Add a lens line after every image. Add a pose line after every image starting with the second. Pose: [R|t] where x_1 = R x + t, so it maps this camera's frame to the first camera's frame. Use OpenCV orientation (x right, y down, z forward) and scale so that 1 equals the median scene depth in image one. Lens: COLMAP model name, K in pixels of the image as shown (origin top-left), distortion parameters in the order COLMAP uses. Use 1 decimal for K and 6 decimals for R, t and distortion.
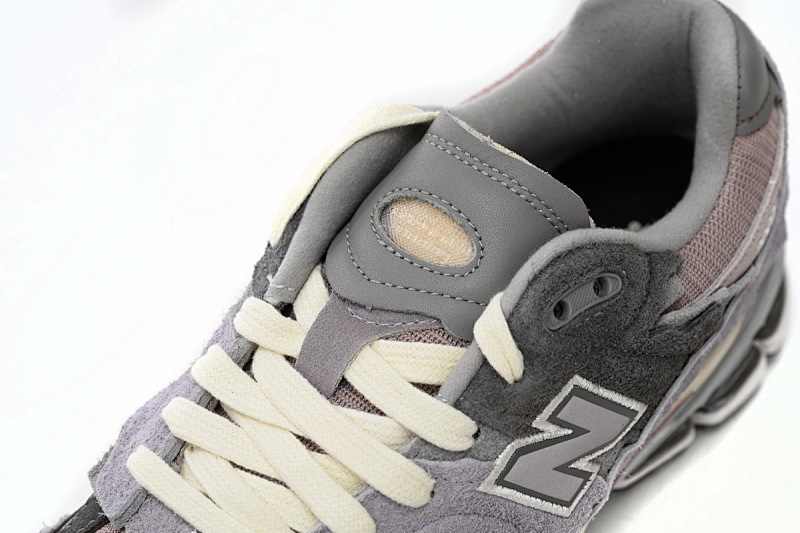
lens RADIAL K [[1896.4, 0, 400.0], [0, 1896.4, 266.5], [0, 0, 1]] dist [0.027945, 0.094663]
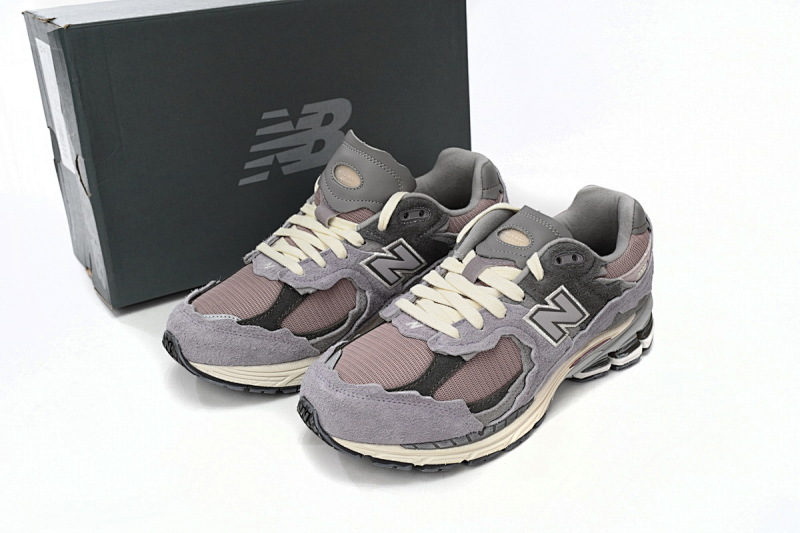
lens RADIAL K [[947.8, 0, 400.0], [0, 947.8, 266.5], [0, 0, 1]] dist [0.007564, 0.004382]
pose [[0.984590, 0.102298, -0.141834, 0.052827], [-0.145582, 0.928839, -0.340682, 0.530516], [0.096890, 0.356081, 0.929419, -0.298538]]
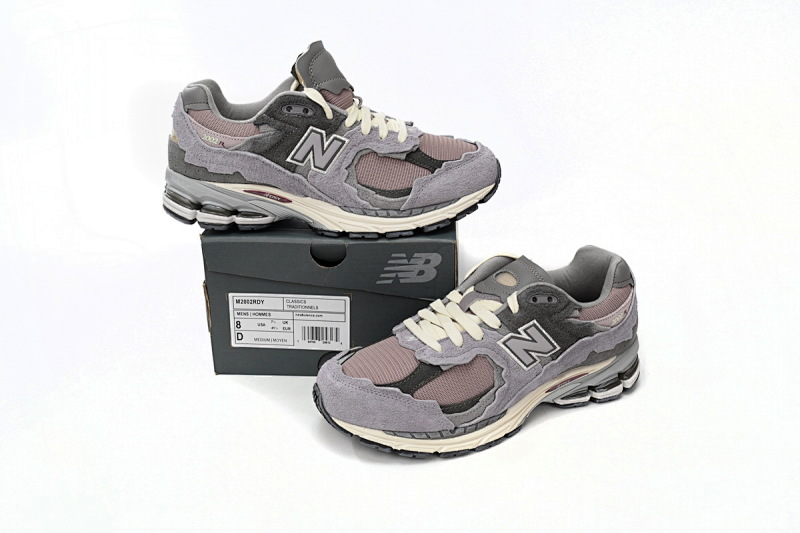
lens RADIAL K [[828.1, 0, 400.0], [0, 828.1, 266.5], [0, 0, 1]] dist [-0.005055, -0.000958]
pose [[0.913499, 0.177501, -0.366077, 0.390079], [-0.314628, 0.878682, -0.359064, 0.569016], [0.257930, 0.443183, 0.858522, -0.344381]]
